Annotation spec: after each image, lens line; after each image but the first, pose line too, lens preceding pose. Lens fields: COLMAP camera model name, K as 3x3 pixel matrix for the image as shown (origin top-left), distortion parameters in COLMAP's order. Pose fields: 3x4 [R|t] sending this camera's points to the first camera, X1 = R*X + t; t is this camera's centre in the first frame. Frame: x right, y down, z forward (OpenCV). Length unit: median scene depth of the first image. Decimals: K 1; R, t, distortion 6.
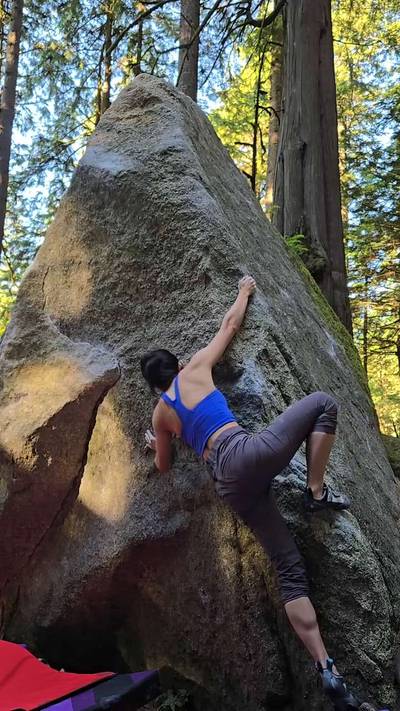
lens RADIAL K [[591.3, 0, 204.3], [0, 591.3, 354.4], [0, 0, 1]] dist [0.011909, 0.000688]
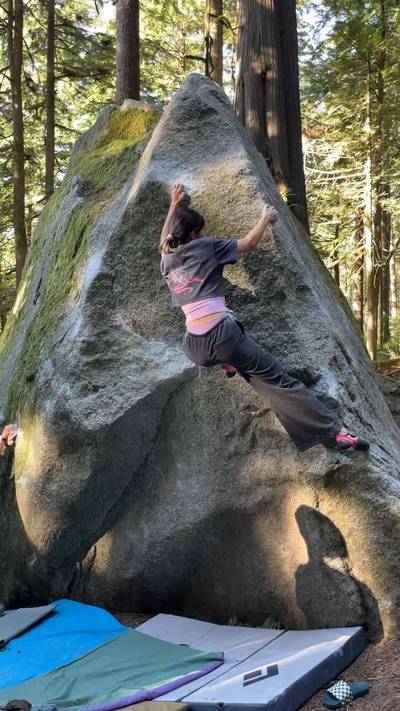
lens RADIAL K [[613.0, 0, 199.5], [0, 613.0, 356.8], [0, 0, 1]] dist [0.087688, -0.168132]
pose [[0.992450, -0.038372, 0.116494, -0.277853], [0.019903, 0.987596, 0.155750, -0.182910], [-0.121026, -0.152255, 0.980903, -0.176049]]
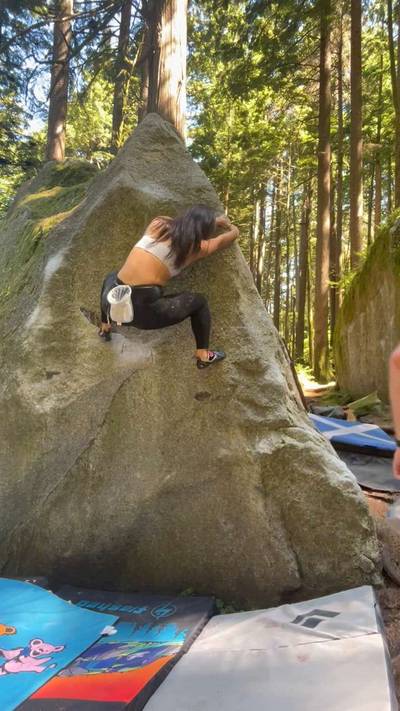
lens RADIAL K [[428.1, 0, 196.8], [0, 428.1, 357.2], [0, 0, 1]] dist [-0.001943, -0.000901]
pose [[0.930224, 0.028108, 0.365914, -0.390175], [-0.061583, 0.994880, 0.080132, -0.055155], [-0.361788, -0.097075, 0.927192, 0.113108]]
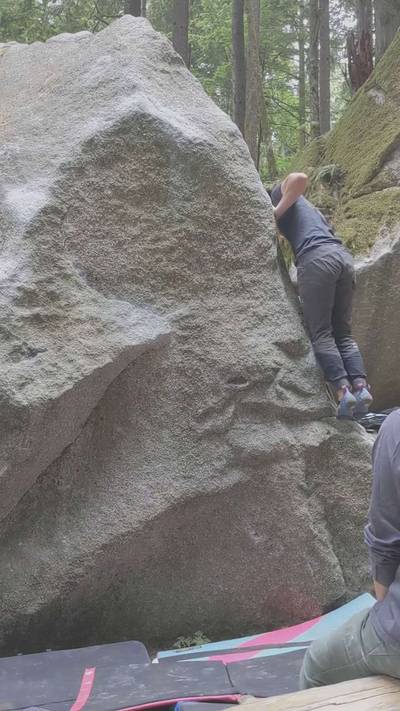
lens RADIAL K [[681.7, 0, 200.0], [0, 681.7, 355.5], [0, 0, 1]] dist [0.106770, -0.262845]
pose [[0.675559, 0.064427, 0.734485, -0.960629], [-0.109817, 0.993856, 0.013828, 0.039451], [-0.729082, -0.090001, 0.678483, 0.172190]]
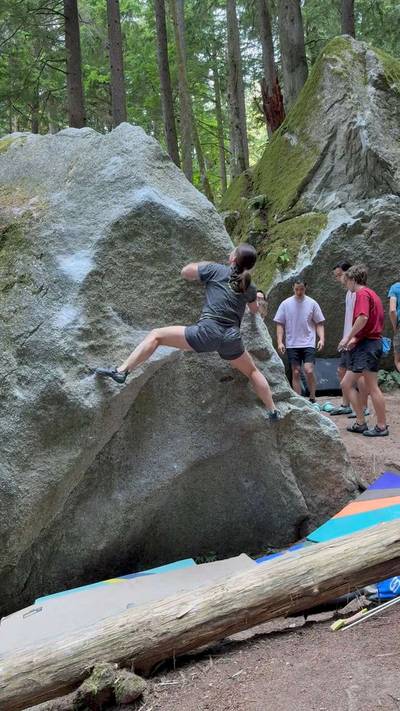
lens RADIAL K [[593.1, 0, 199.5], [0, 593.1, 353.8], [0, 0, 1]] dist [0.213319, -0.476447]
pose [[0.606289, 0.001969, 0.795242, -1.298399], [-0.037926, 0.998931, 0.026441, -0.008704], [-0.794339, -0.046192, 0.605716, 0.059366]]
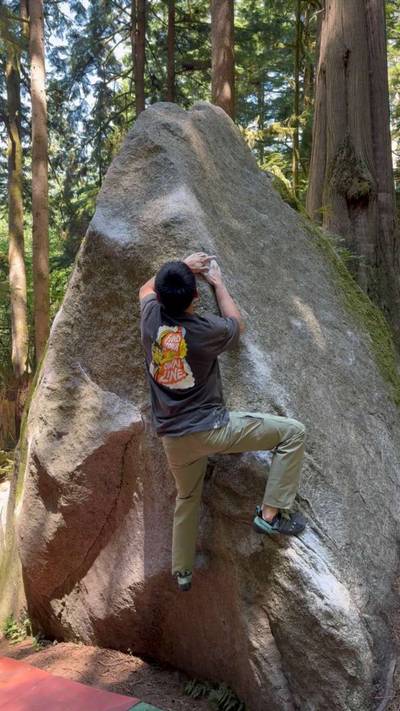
lens RADIAL K [[576.1, 0, 200.0], [0, 576.1, 355.5], [0, 0, 1]] dist [0.092282, -0.135441]
pose [[0.992399, -0.042420, -0.115516, 0.094673], [0.064345, 0.979033, 0.193270, -0.302243], [0.104896, -0.199234, 0.974322, -0.026093]]
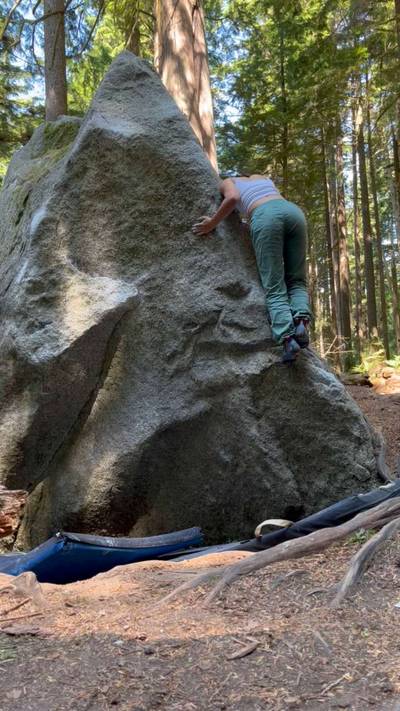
lens RADIAL K [[576.1, 0, 200.0], [0, 576.1, 355.5], [0, 0, 1]] dist [0.092282, -0.135441]
pose [[0.967958, -0.050977, 0.245882, -0.327180], [0.038489, 0.997726, 0.055332, 0.088324], [-0.248144, -0.044095, 0.967719, -0.228337]]
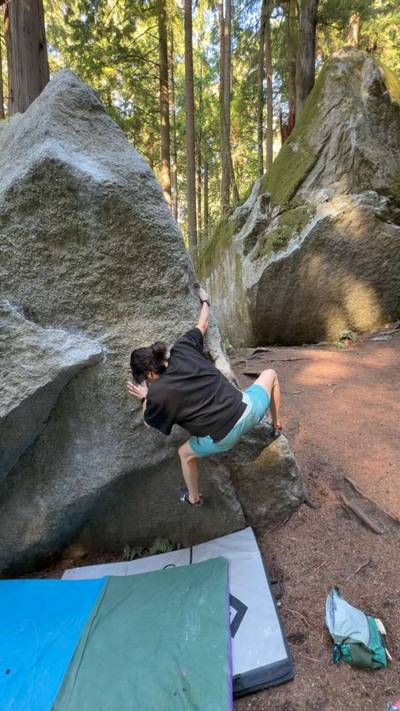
lens RADIAL K [[309.2, 0, 200.0], [0, 309.2, 355.5], [0, 0, 1]] dist [-0.001449, 0.000302]
pose [[0.712536, -0.108651, 0.693172, -0.450326], [-0.070336, 0.971900, 0.224641, -0.132037], [-0.698101, -0.208819, 0.684872, 0.406711]]
